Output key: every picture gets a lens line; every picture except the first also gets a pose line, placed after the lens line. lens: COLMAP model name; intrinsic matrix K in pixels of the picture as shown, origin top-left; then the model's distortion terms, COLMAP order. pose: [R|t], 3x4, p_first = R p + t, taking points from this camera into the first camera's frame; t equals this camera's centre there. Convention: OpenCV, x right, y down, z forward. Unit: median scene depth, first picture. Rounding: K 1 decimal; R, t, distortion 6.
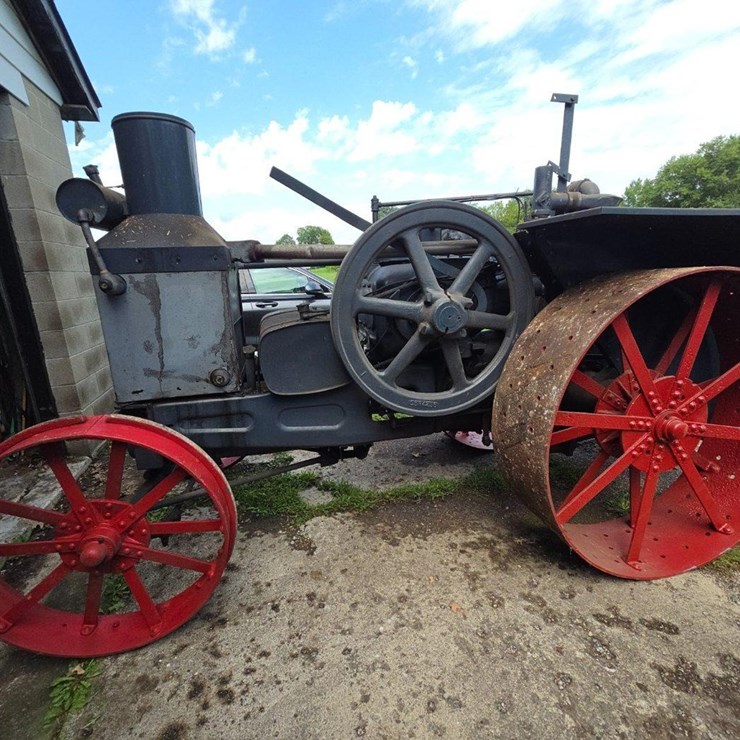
lens RADIAL K [[401.3, 0, 370.0], [0, 401.3, 370.0], [0, 0, 1]] dist [-0.006021, 0.001628]
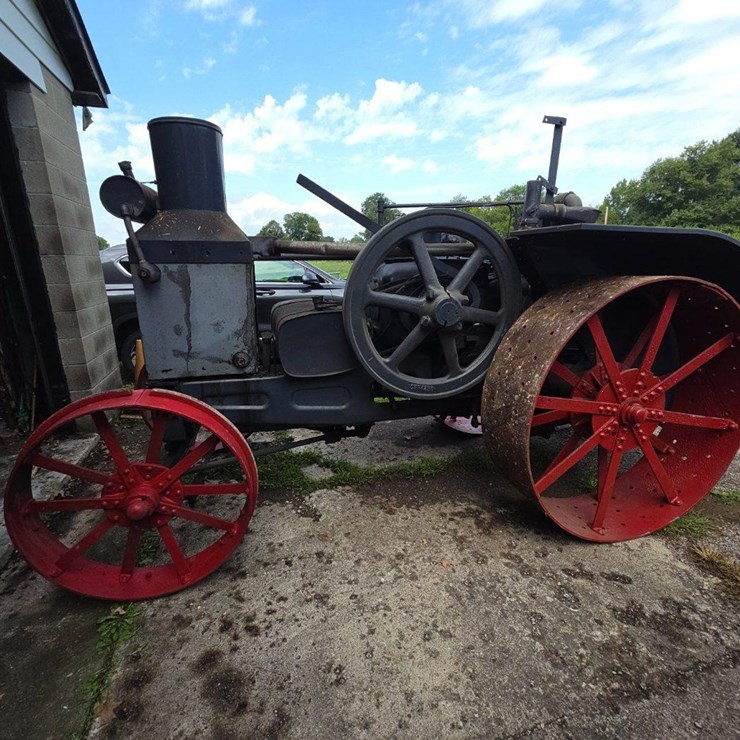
lens RADIAL K [[401.3, 0, 370.0], [0, 401.3, 370.0], [0, 0, 1]] dist [-0.006021, 0.001628]
pose [[0.998861, 0.025798, 0.040143, -0.064087], [-0.026750, 0.999369, 0.023371, 0.012128], [-0.039515, -0.024418, 0.998921, -0.130329]]
